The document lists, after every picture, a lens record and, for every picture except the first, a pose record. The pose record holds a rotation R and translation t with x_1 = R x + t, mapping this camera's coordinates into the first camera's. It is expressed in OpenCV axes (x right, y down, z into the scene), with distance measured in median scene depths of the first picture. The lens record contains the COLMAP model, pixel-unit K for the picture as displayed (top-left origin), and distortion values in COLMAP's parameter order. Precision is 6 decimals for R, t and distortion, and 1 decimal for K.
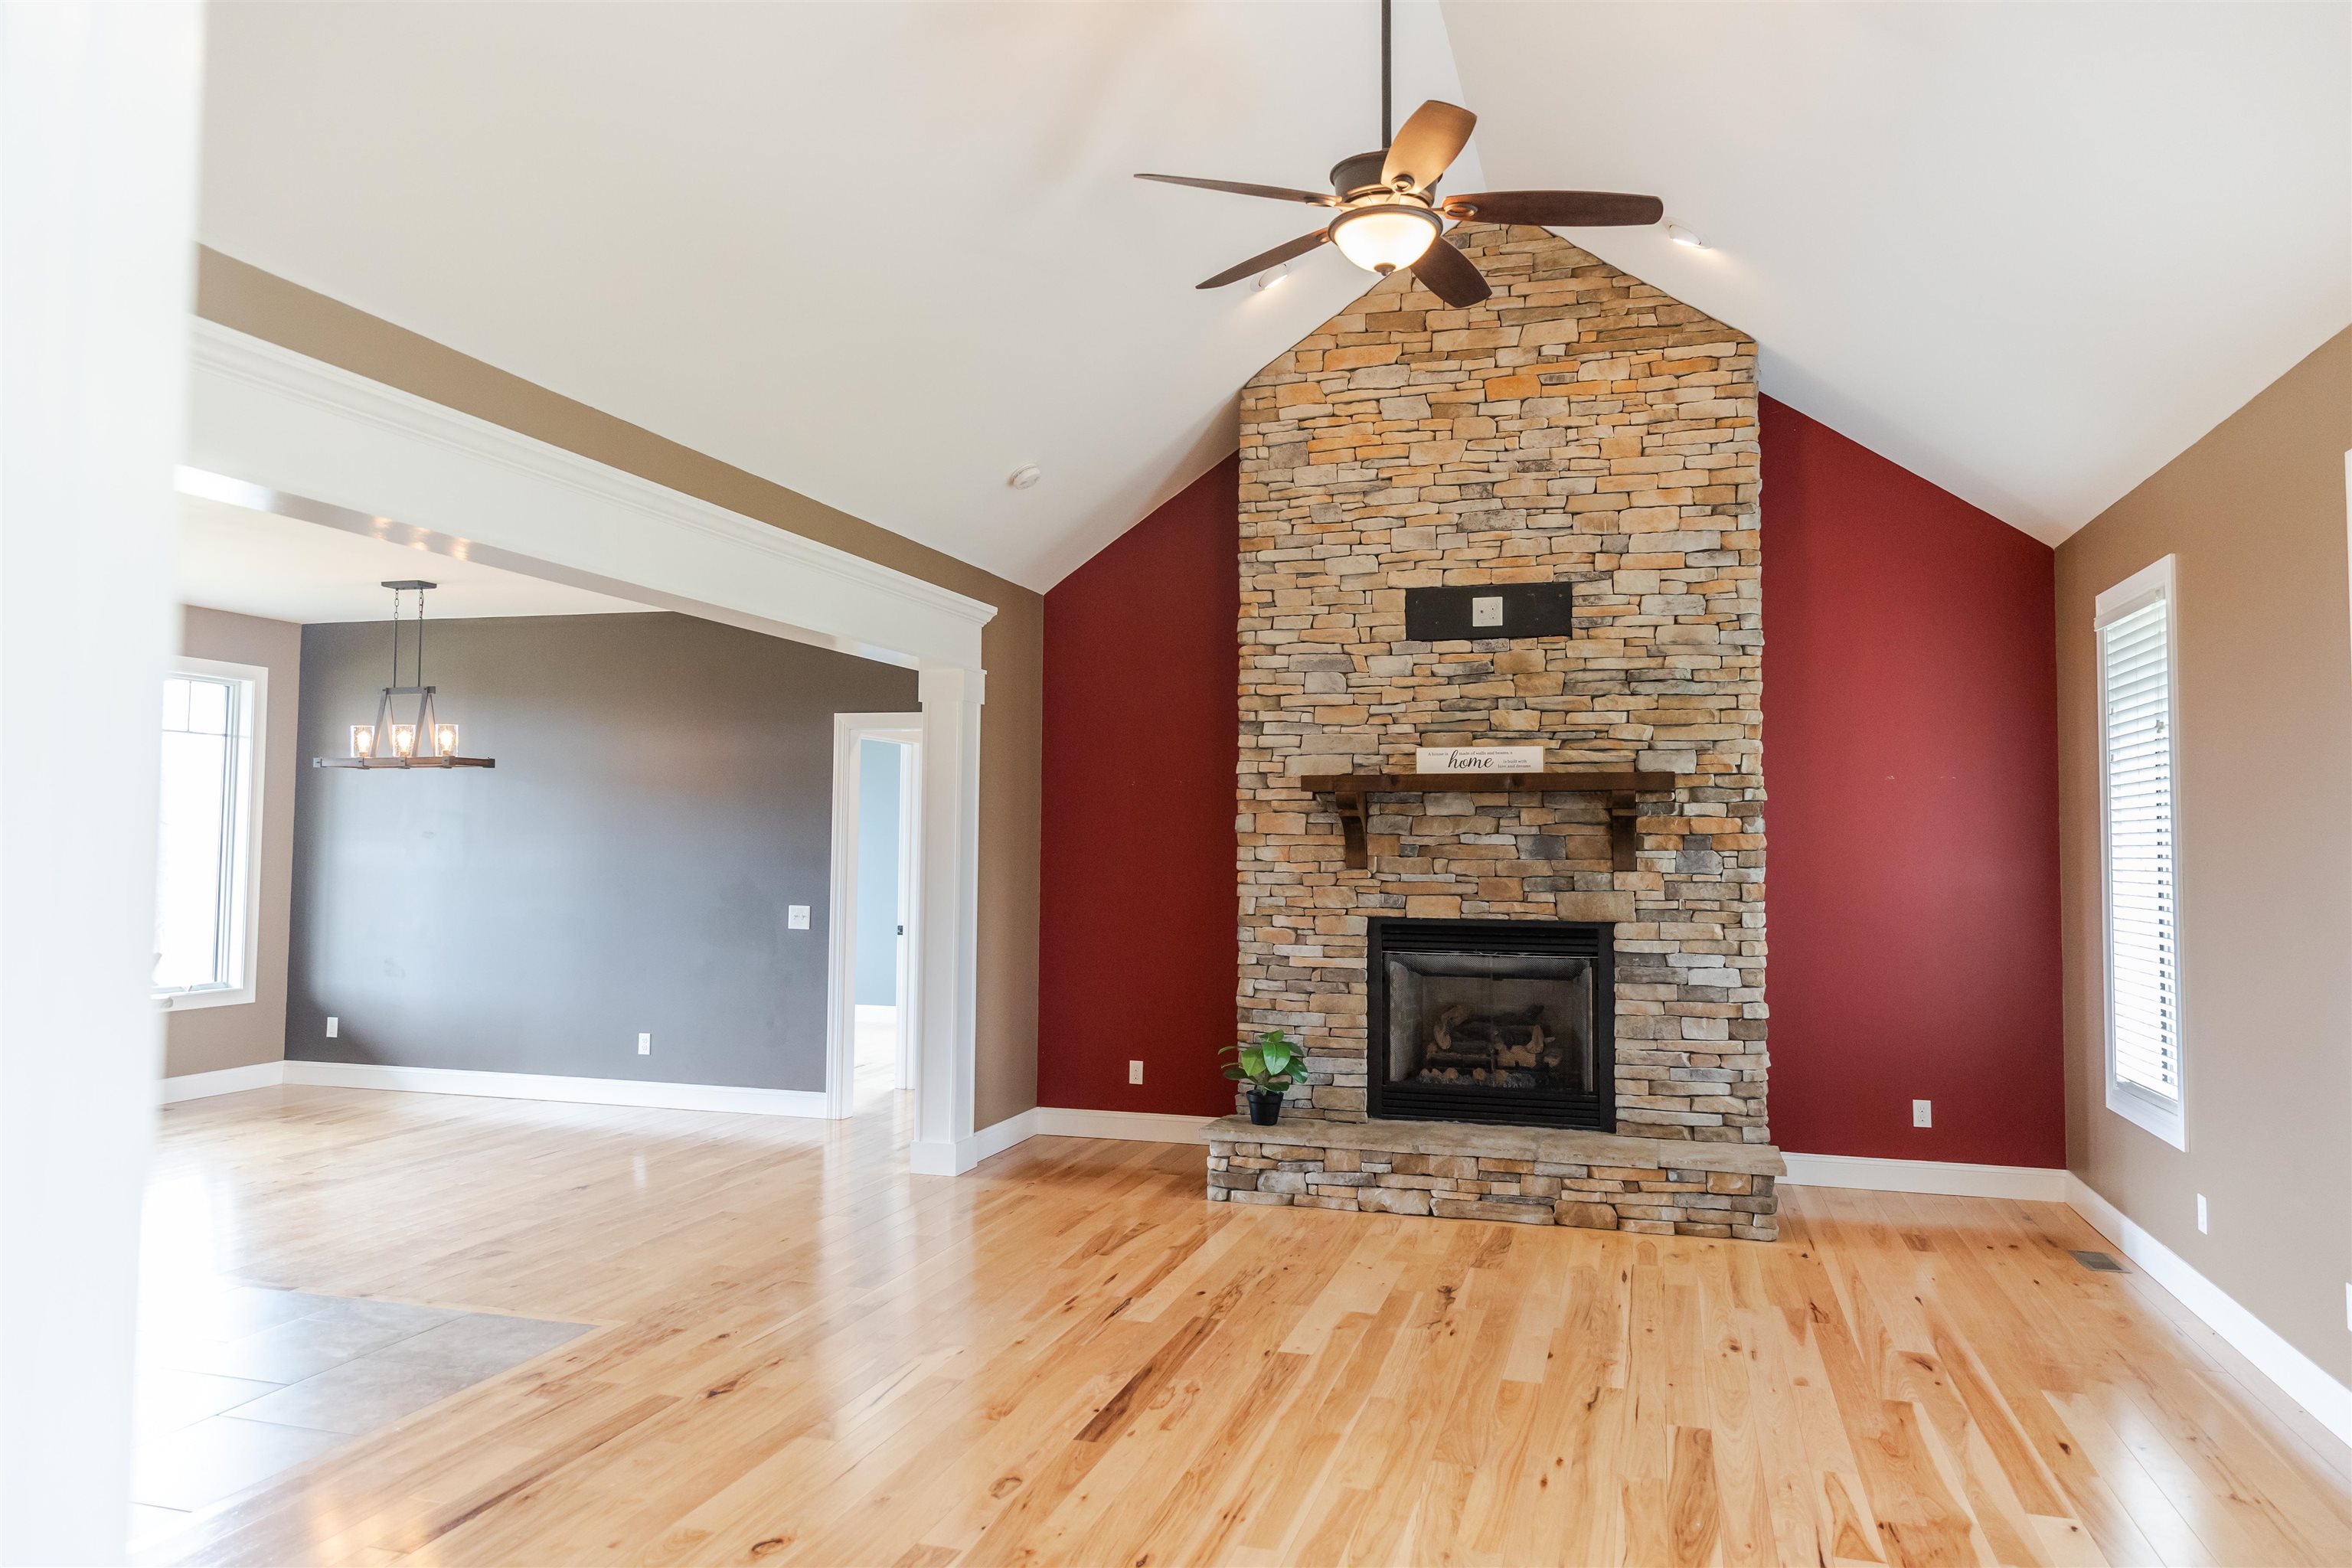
lens RADIAL K [[1573.6, 0, 1175.4], [0, 1573.6, 771.7], [0, 0, 1]] dist [0.015677, -0.004054]
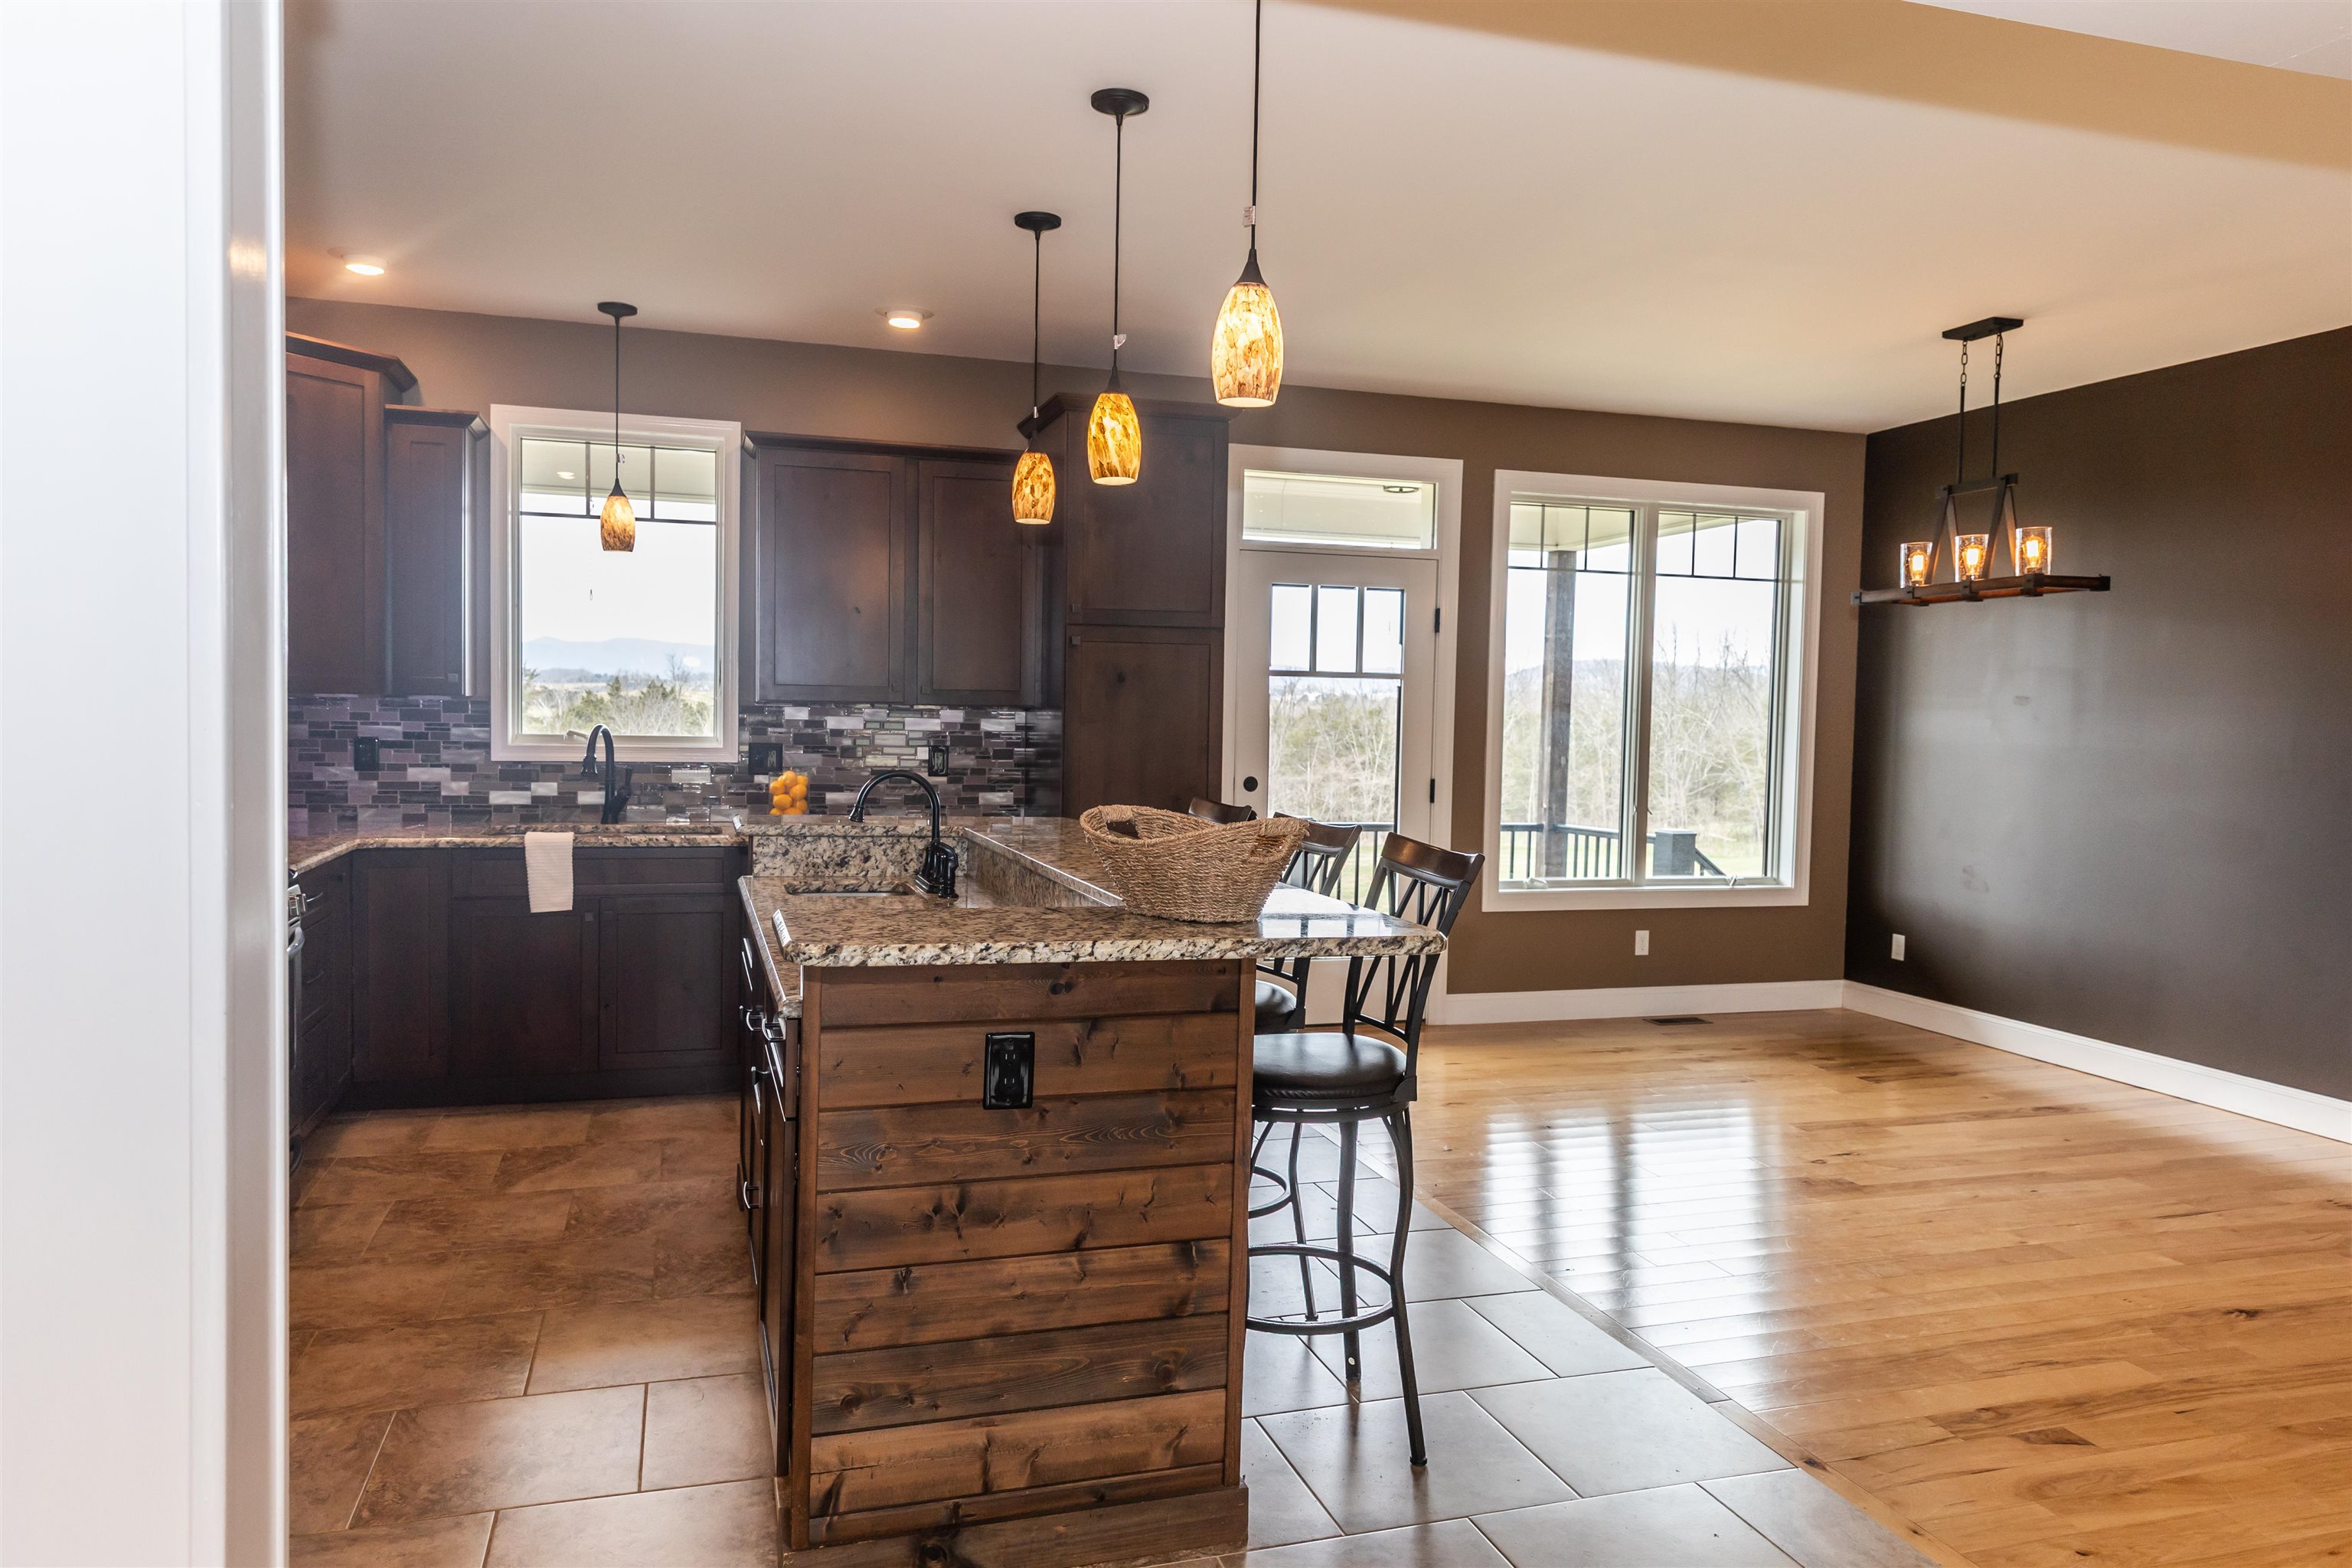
lens RADIAL K [[1573.6, 0, 1173.5], [0, 1573.6, 777.1], [0, 0, 1]] dist [0.015677, -0.004054]
pose [[0.566430, 0.038270, -0.823221, -0.134702], [0.023722, 0.997750, 0.062706, 0.028124], [0.823768, -0.055047, 0.564248, 0.375927]]
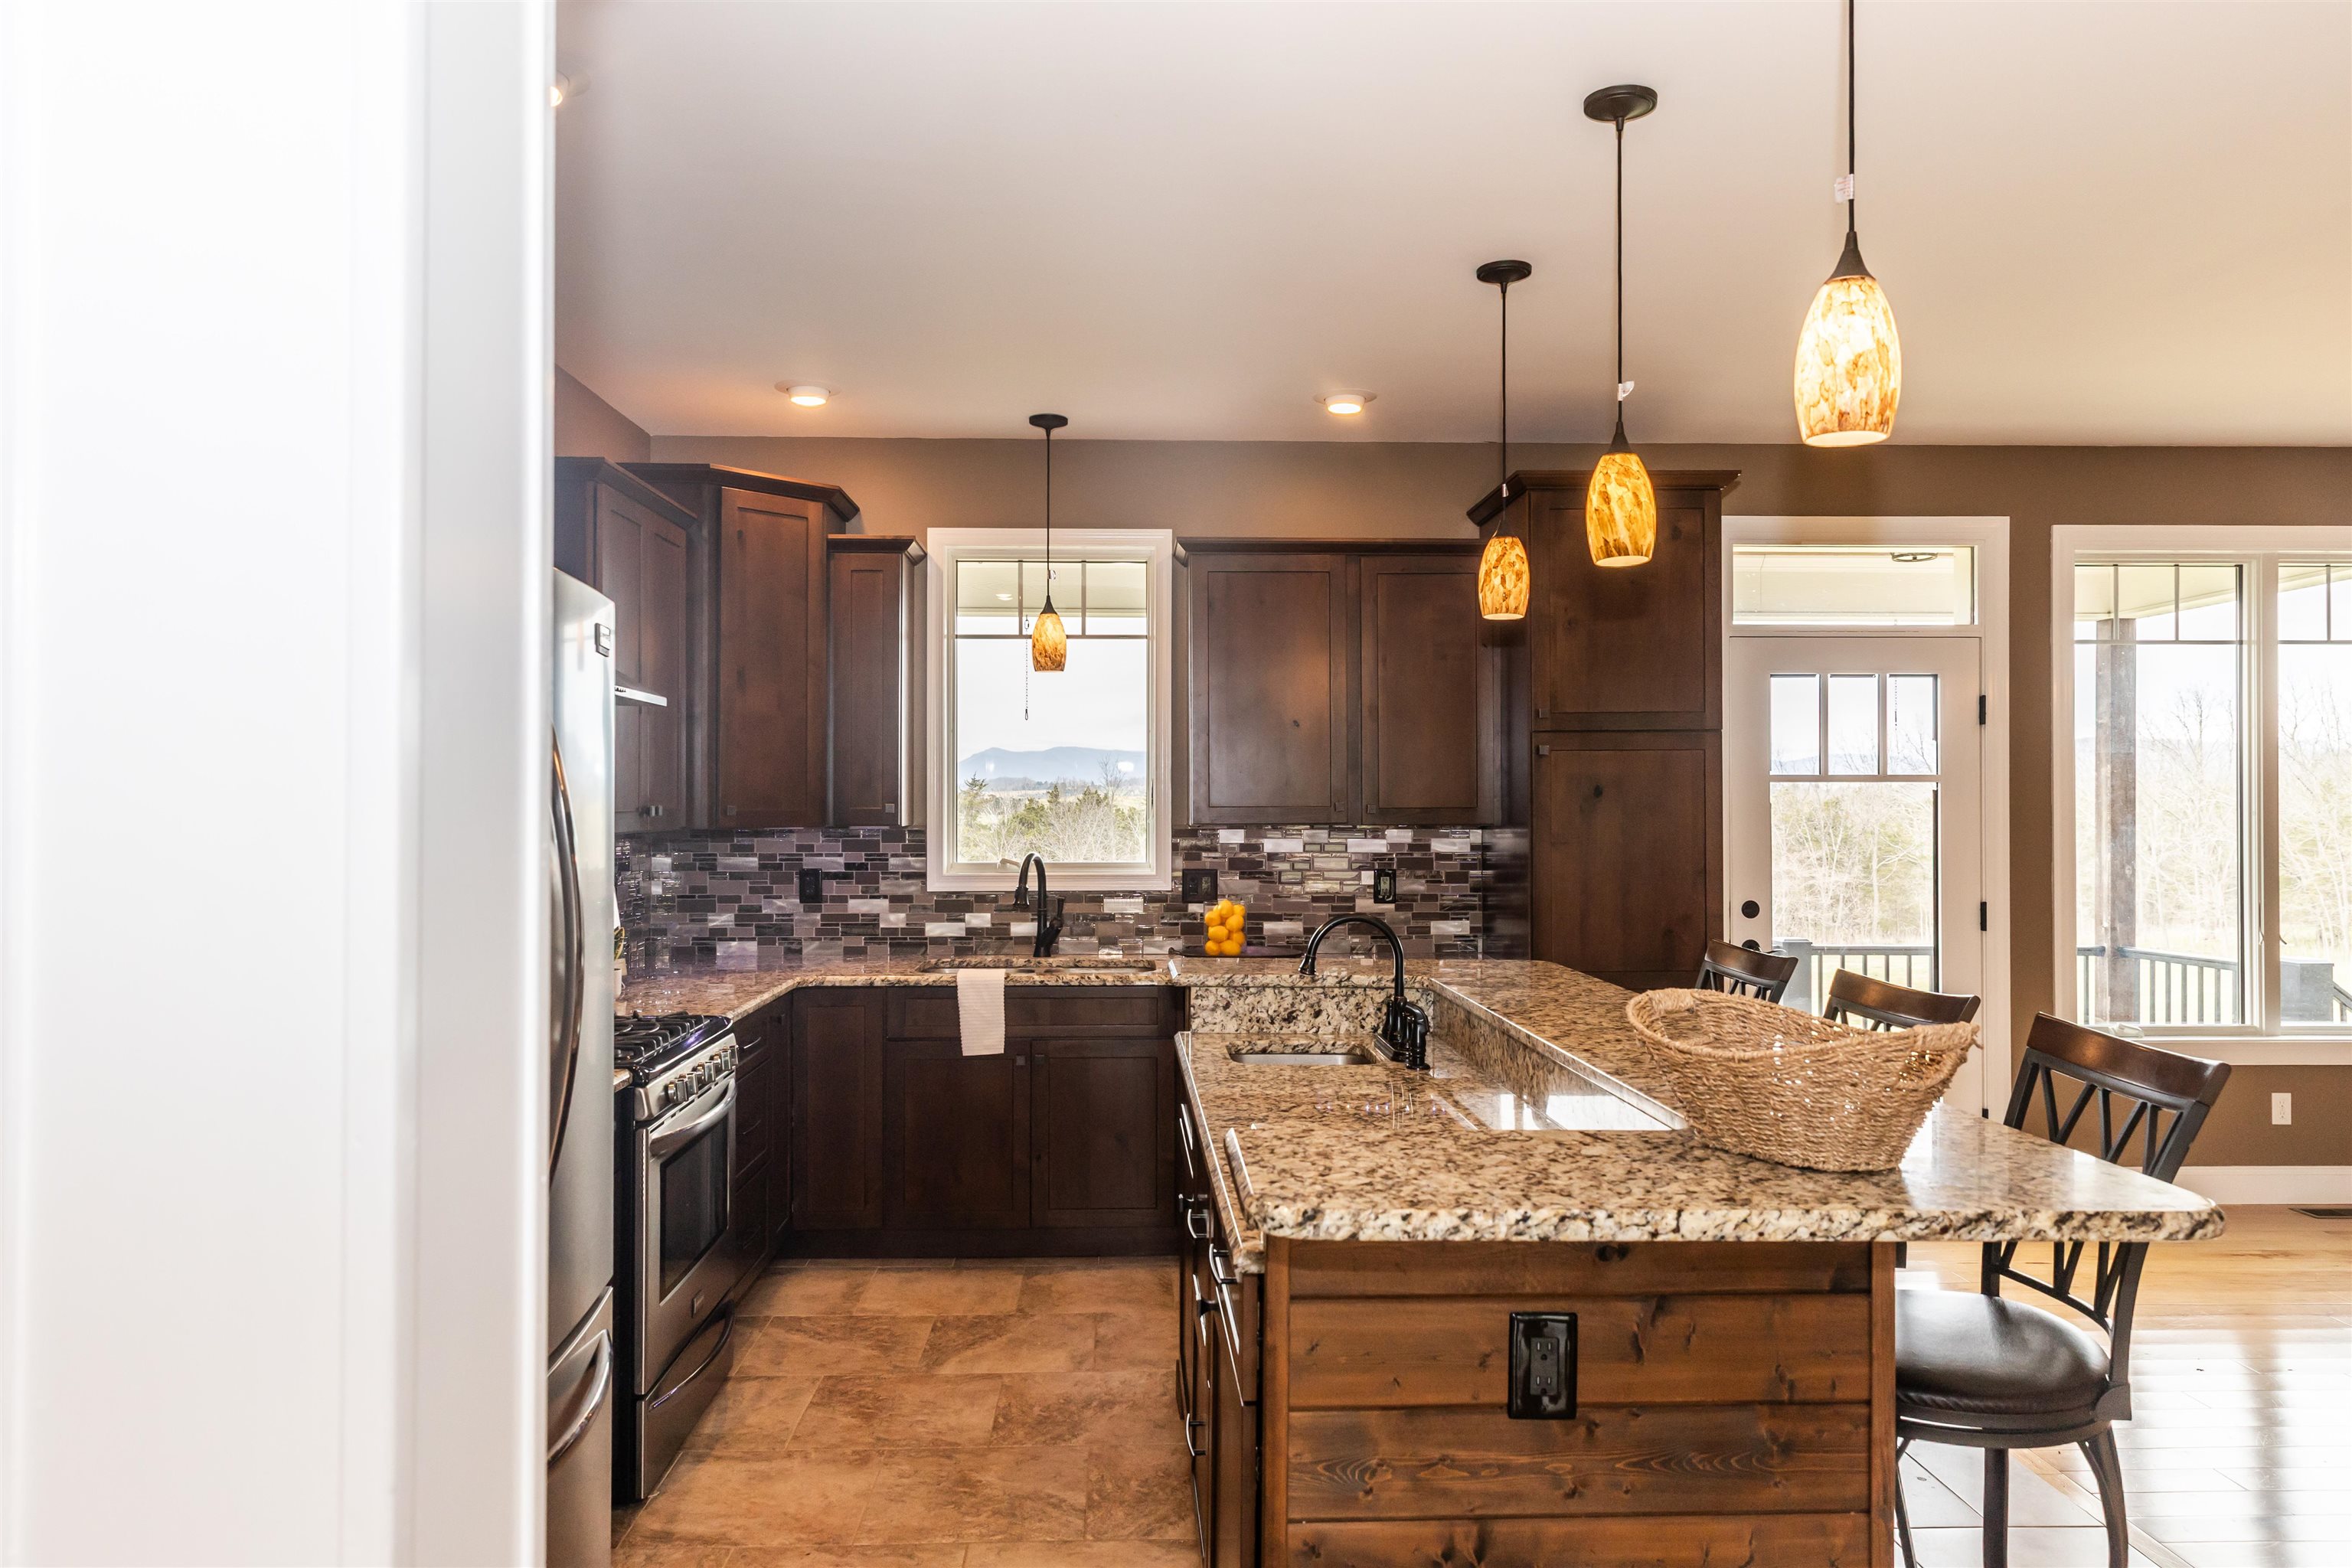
lens RADIAL K [[1573.6, 0, 1165.9], [0, 1573.6, 785.4], [0, 0, 1]] dist [0.015677, -0.004054]
pose [[0.326349, -0.019550, -0.945047, -0.225185], [0.047280, 0.998872, -0.004337, 0.017864], [0.944066, -0.043267, 0.326905, 0.405085]]
